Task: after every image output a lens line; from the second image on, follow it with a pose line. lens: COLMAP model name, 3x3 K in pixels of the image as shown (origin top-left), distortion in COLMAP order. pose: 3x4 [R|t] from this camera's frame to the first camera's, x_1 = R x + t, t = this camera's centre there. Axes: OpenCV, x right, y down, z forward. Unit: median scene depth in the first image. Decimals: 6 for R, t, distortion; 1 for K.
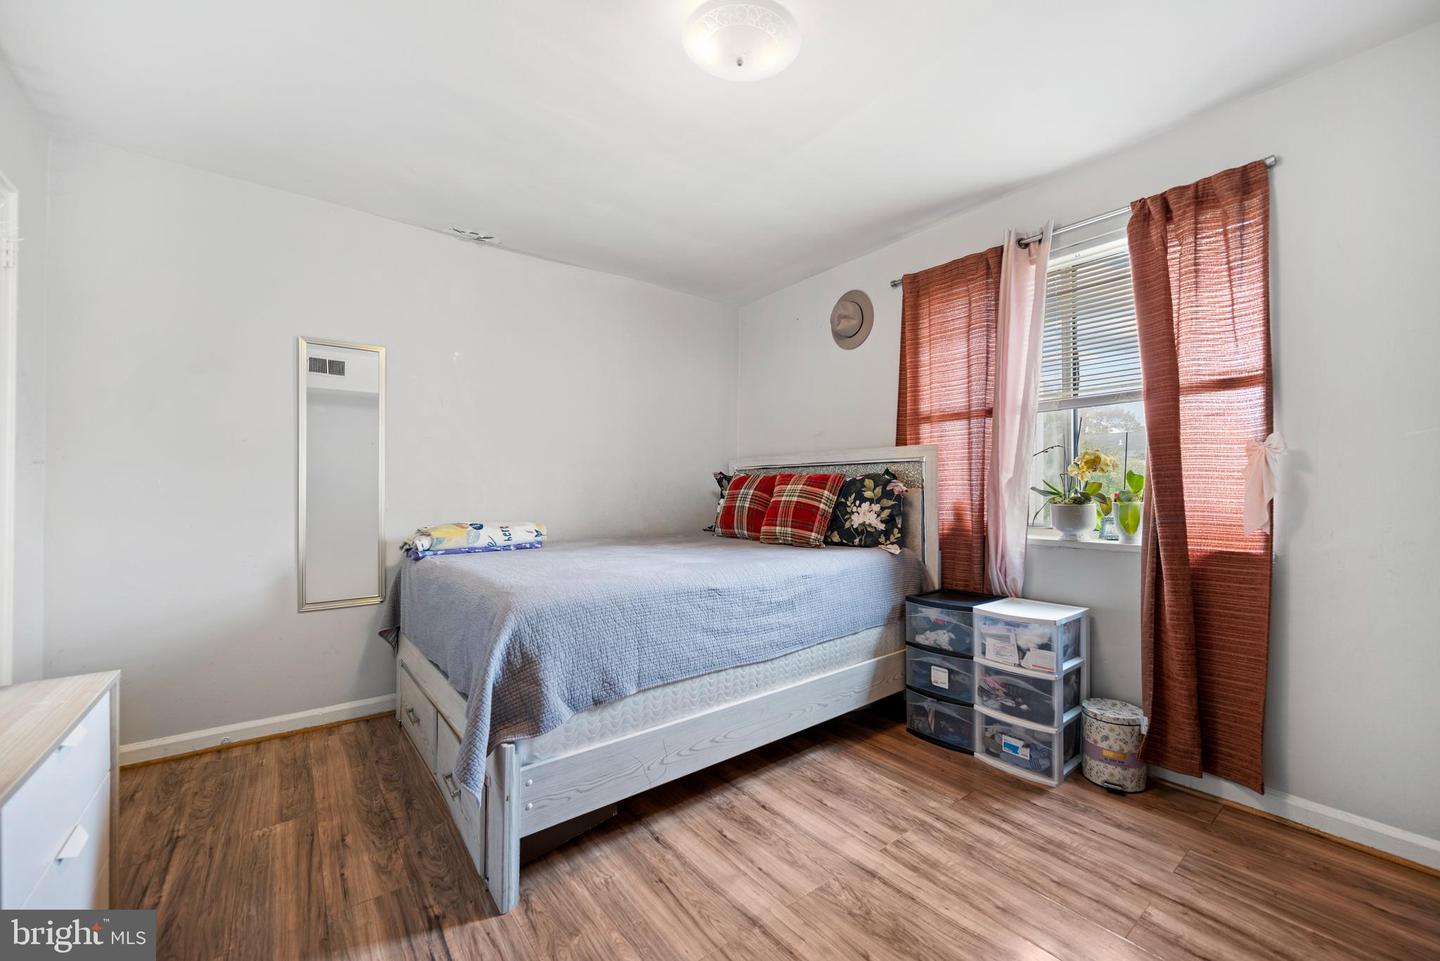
lens RADIAL K [[561.3, 0, 719.1], [0, 561.3, 487.6], [0, 0, 1]] dist [-0.000561, -0.000028]
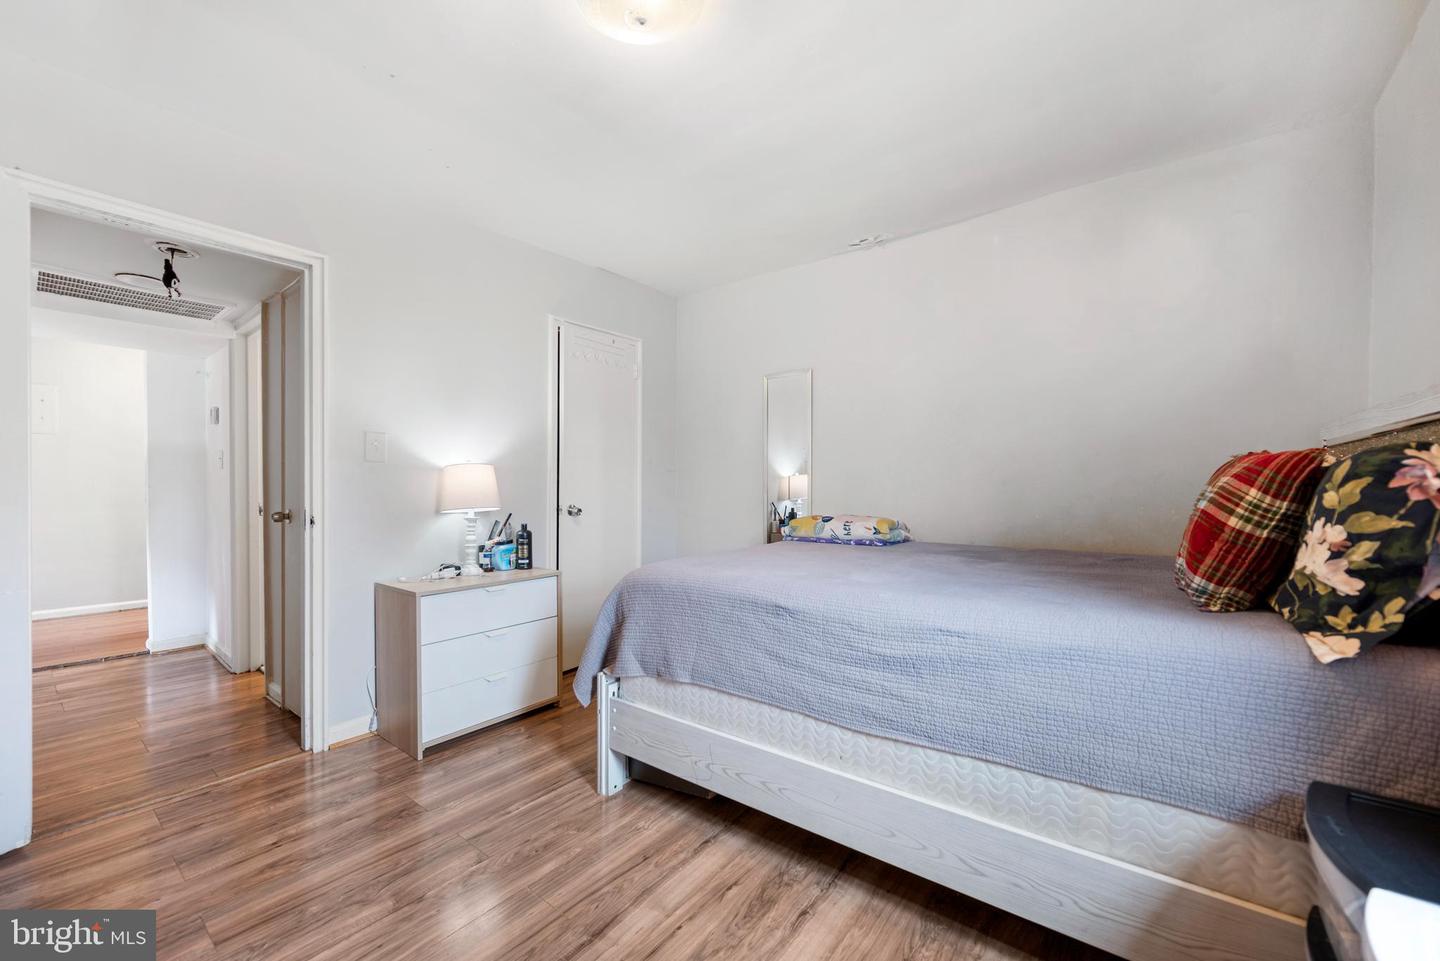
lens RADIAL K [[561.3, 0, 719.1], [0, 561.3, 487.6], [0, 0, 1]] dist [-0.000561, -0.000028]
pose [[0.254317, 0.005330, -0.967106, 0.637642], [0.004159, 0.999970, 0.006604, -0.000097], [0.967112, -0.005702, 0.254287, 0.587512]]
